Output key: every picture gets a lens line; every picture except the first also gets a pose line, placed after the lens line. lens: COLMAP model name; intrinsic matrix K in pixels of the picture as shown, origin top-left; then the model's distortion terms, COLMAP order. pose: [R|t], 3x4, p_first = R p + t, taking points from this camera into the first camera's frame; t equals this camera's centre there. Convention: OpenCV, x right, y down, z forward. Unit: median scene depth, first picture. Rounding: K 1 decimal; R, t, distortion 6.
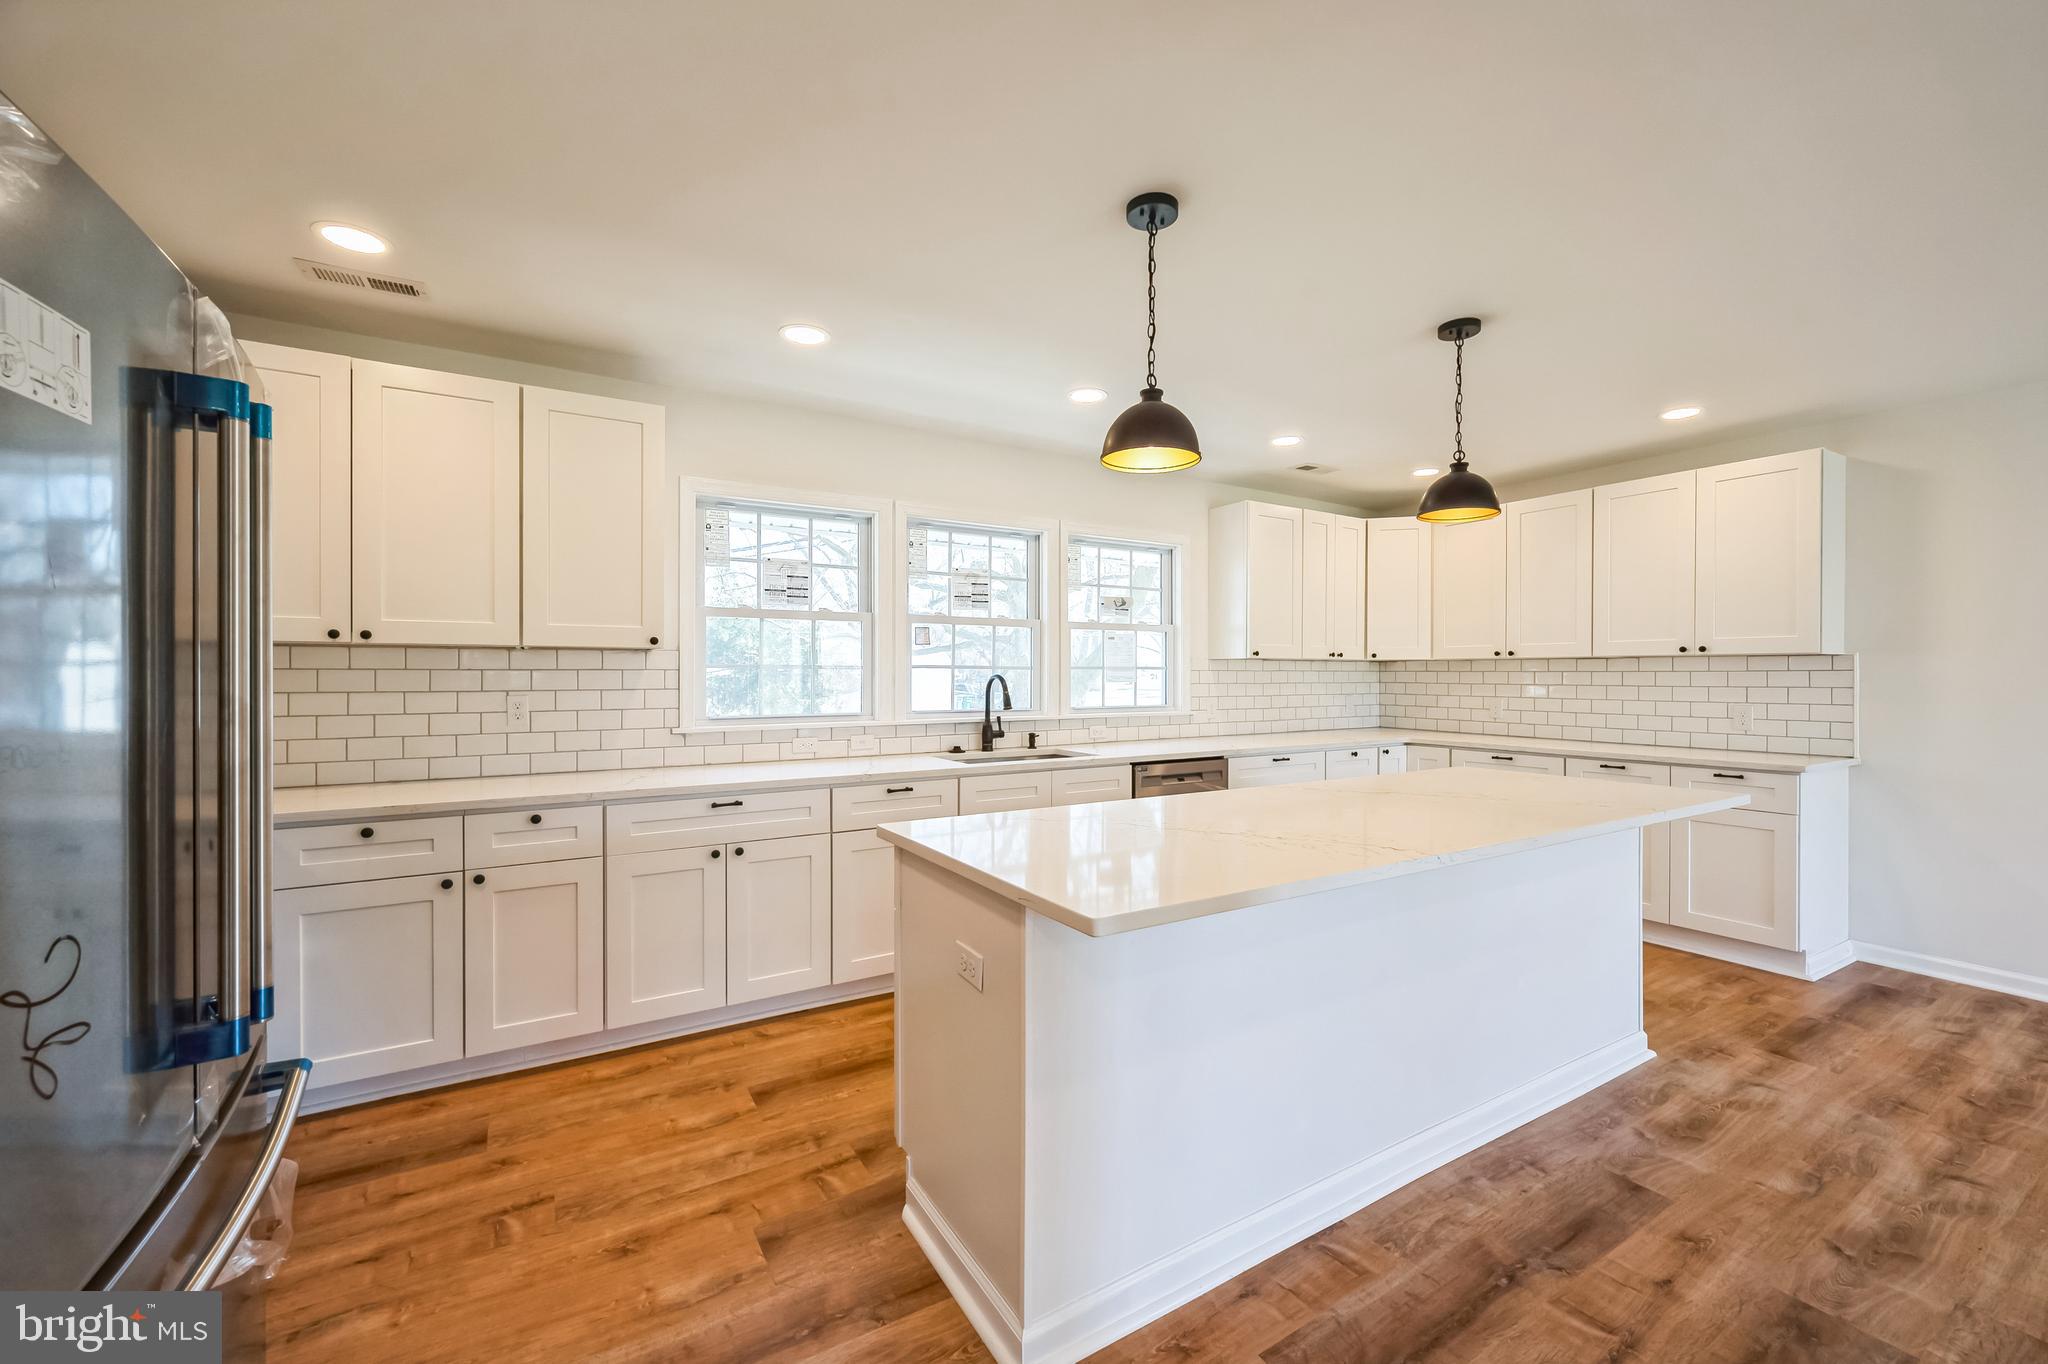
lens RADIAL K [[821.0, 0, 1026.5], [0, 821.0, 672.1], [0, 0, 1]] dist [-0.002362, 0.000360]
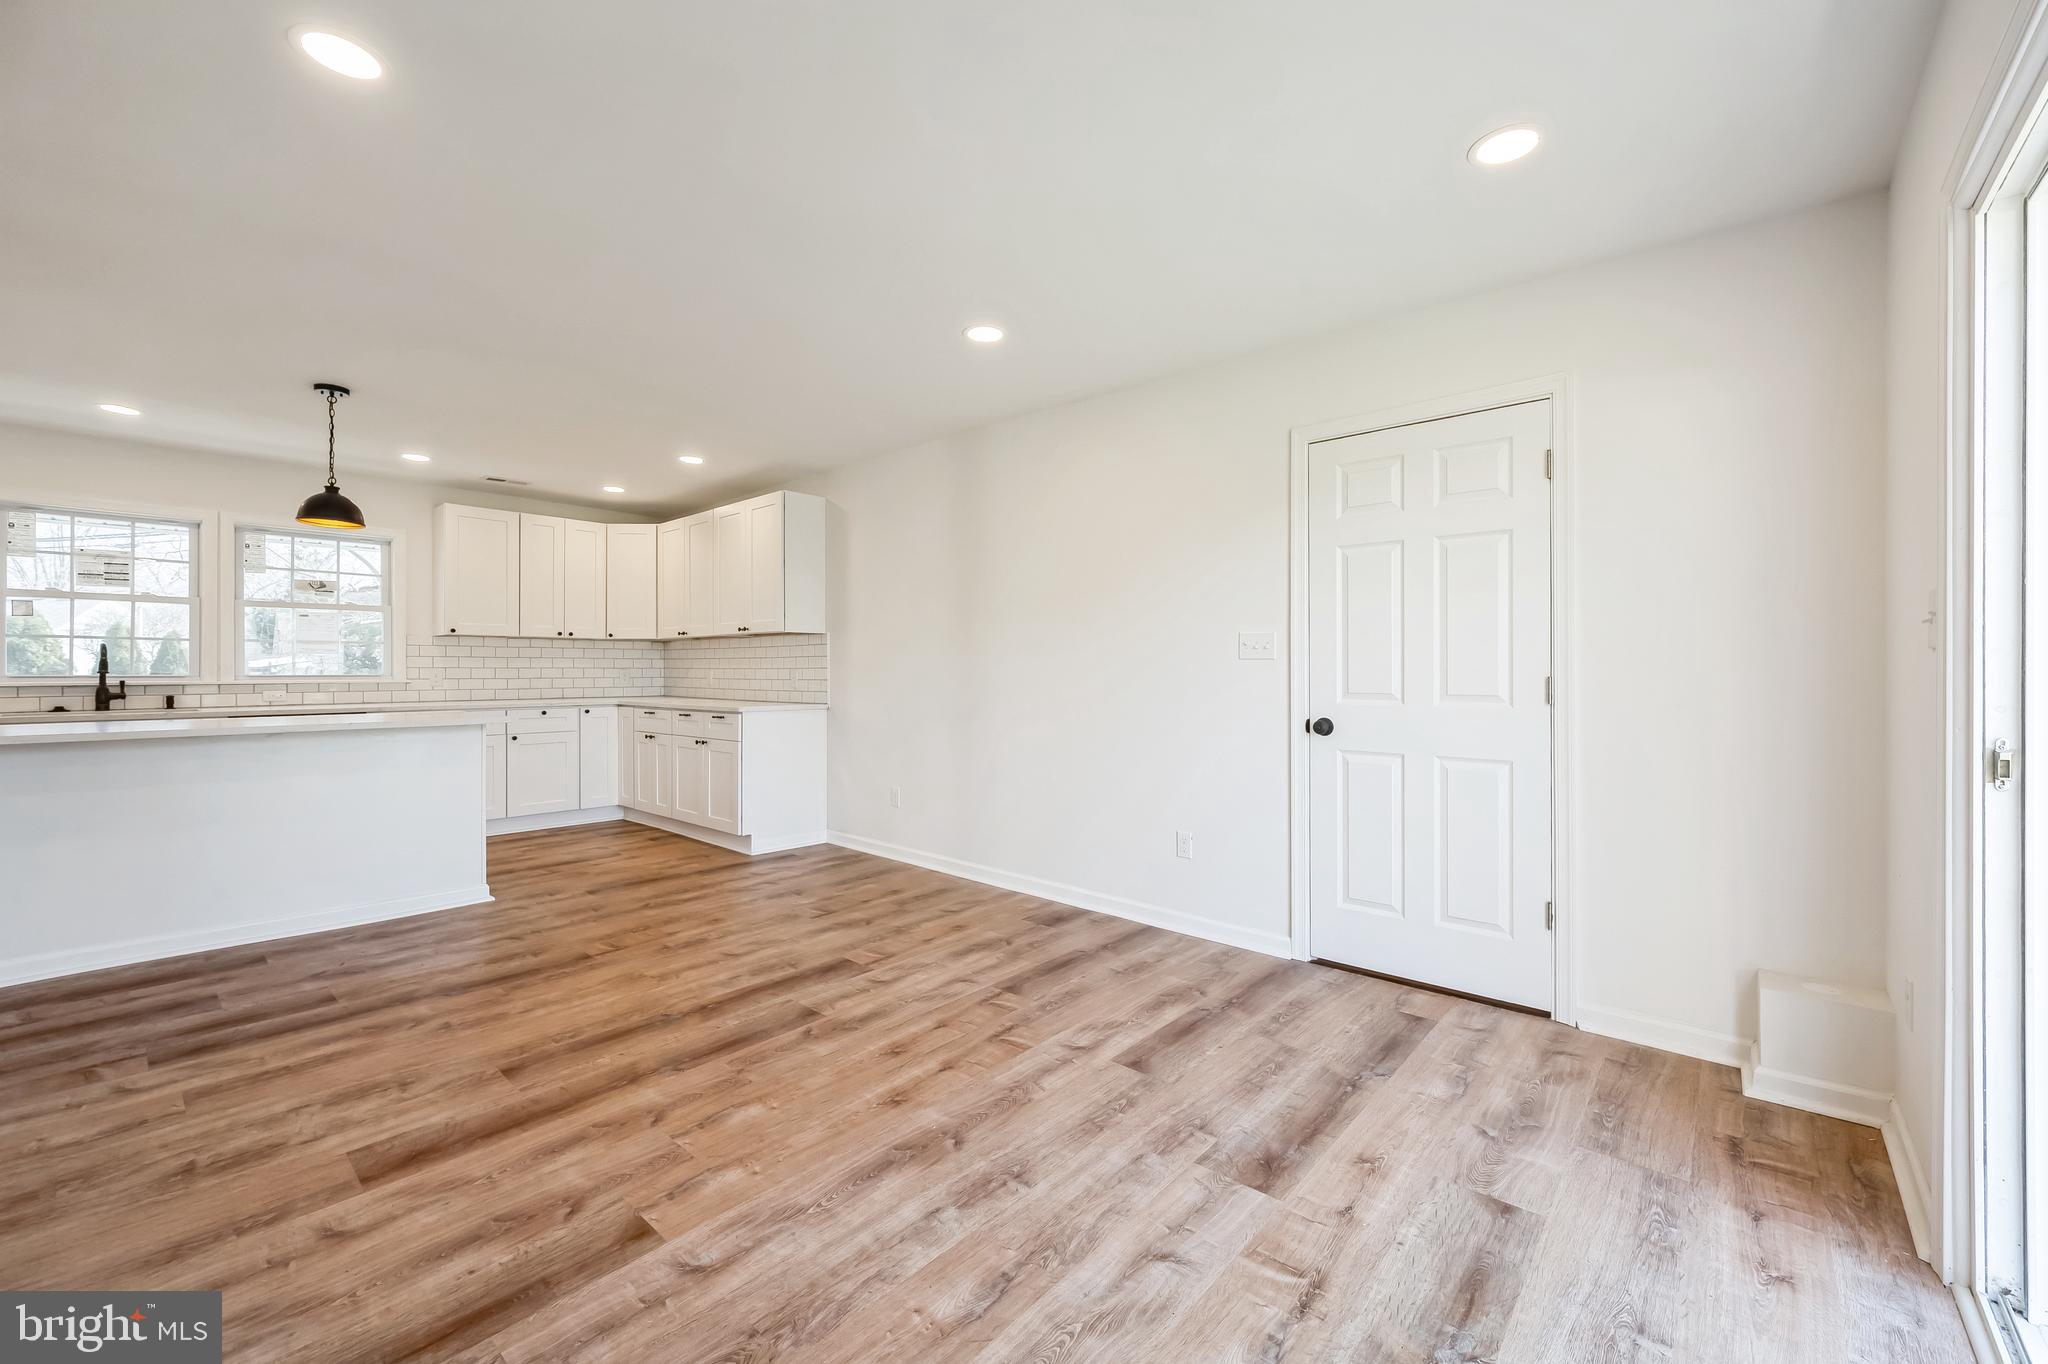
lens RADIAL K [[821.0, 0, 1026.5], [0, 821.0, 672.1], [0, 0, 1]] dist [-0.002362, 0.000360]
pose [[0.957153, -0.002325, 0.289574, 1.084829], [0.001067, 0.999989, 0.004502, 0.049538], [-0.289581, -0.004000, 0.957145, -0.580018]]
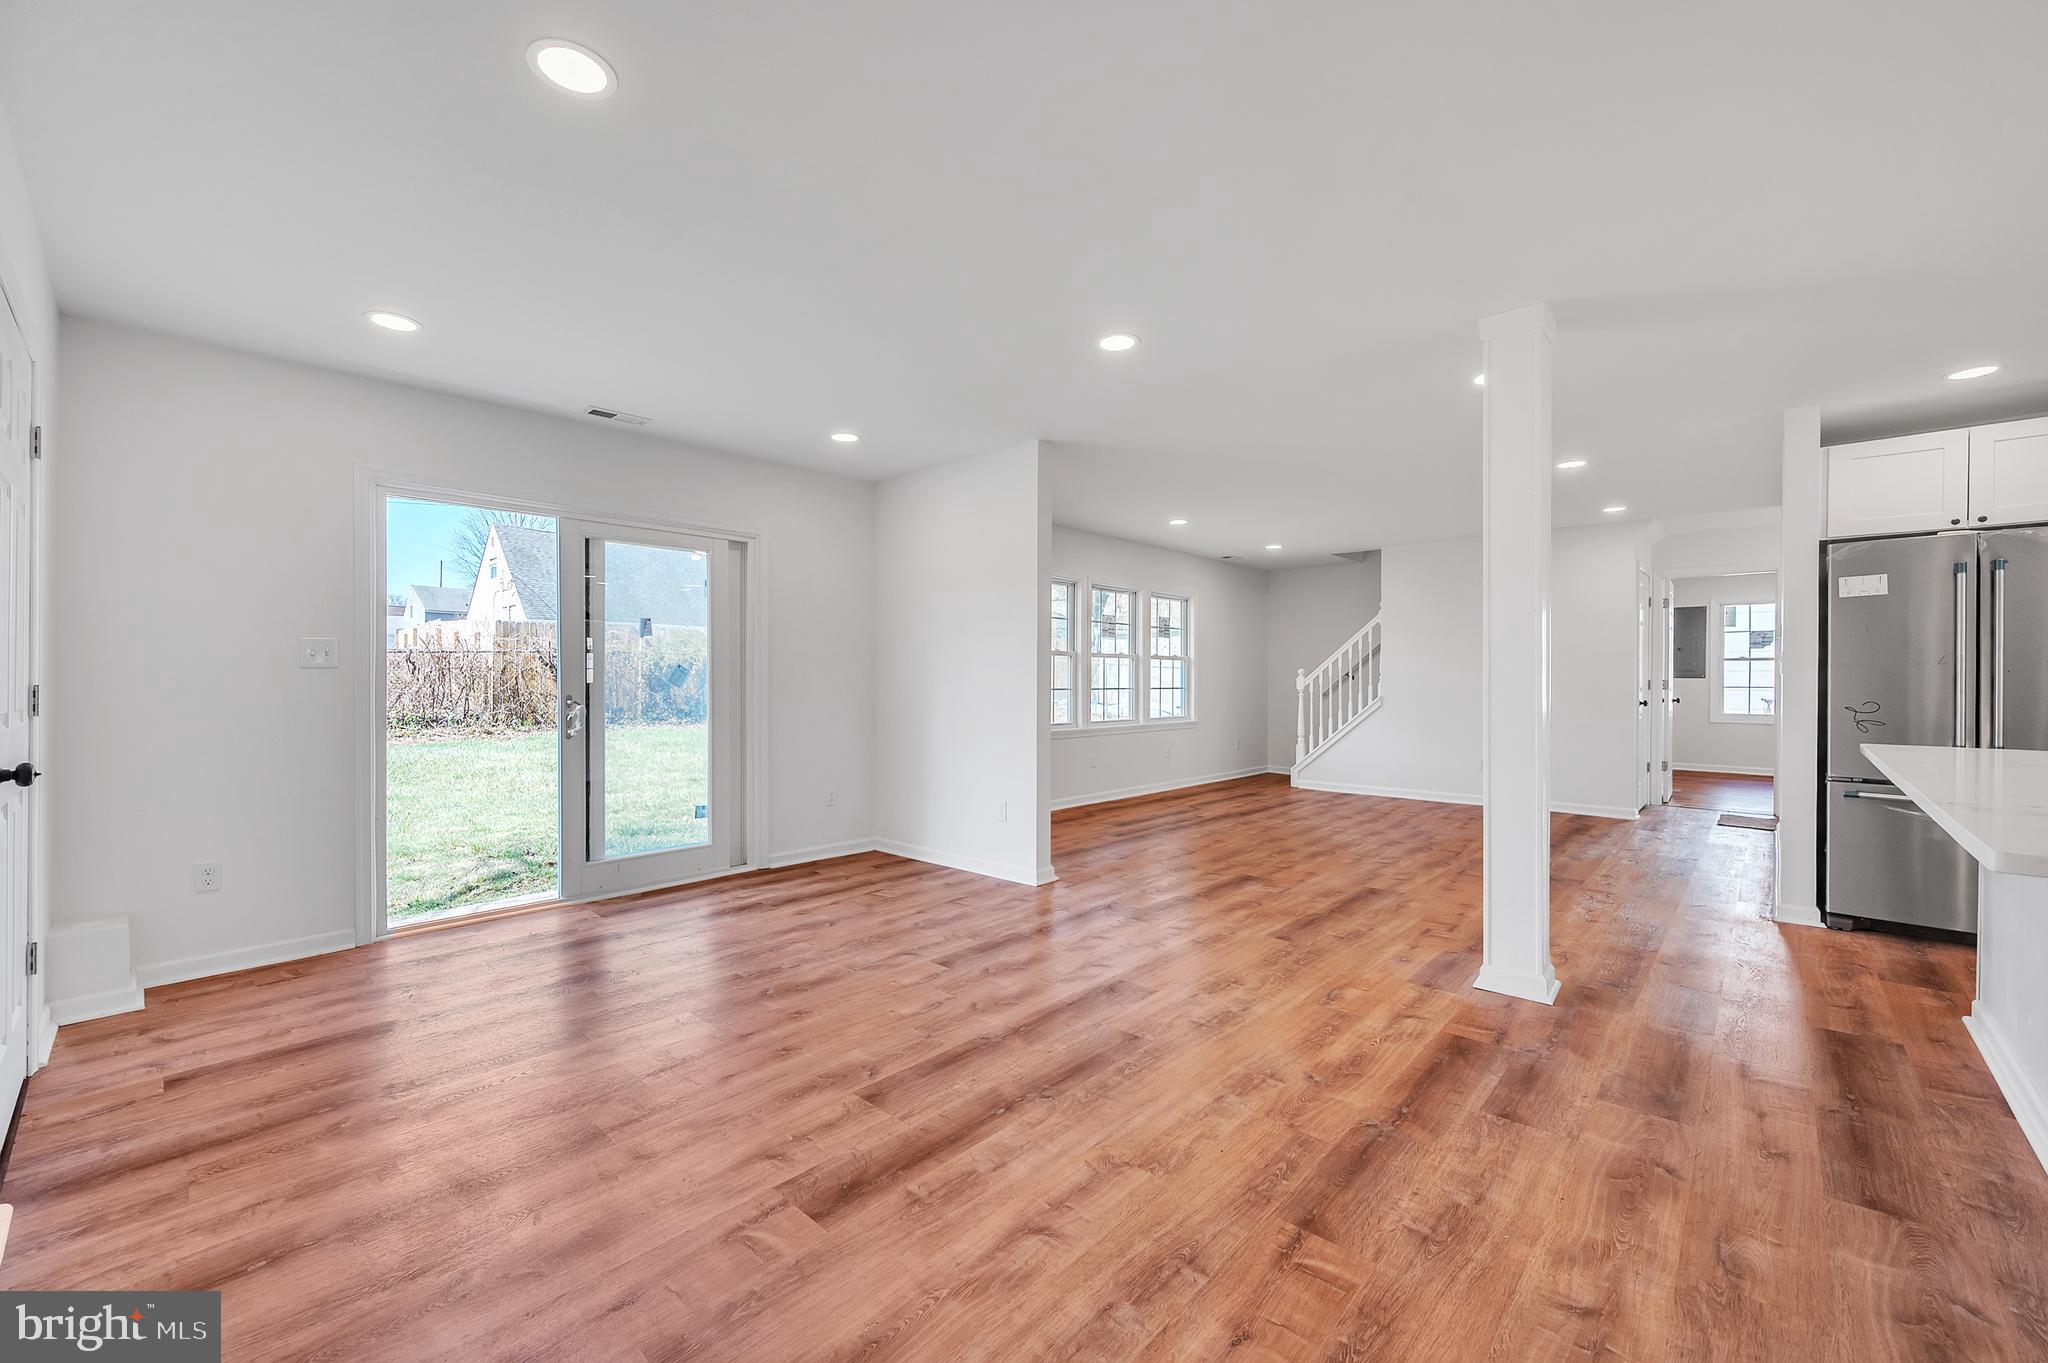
lens RADIAL K [[814.6, 0, 1031.5], [0, 814.6, 683.6], [0, 0, 1]] dist [-0.002074, -0.000193]
pose [[-0.961256, -0.002093, -0.275650, 1.178586], [-0.003042, 0.999991, 0.003014, 0.051306], [0.275641, 0.003735, -0.961253, 1.013546]]
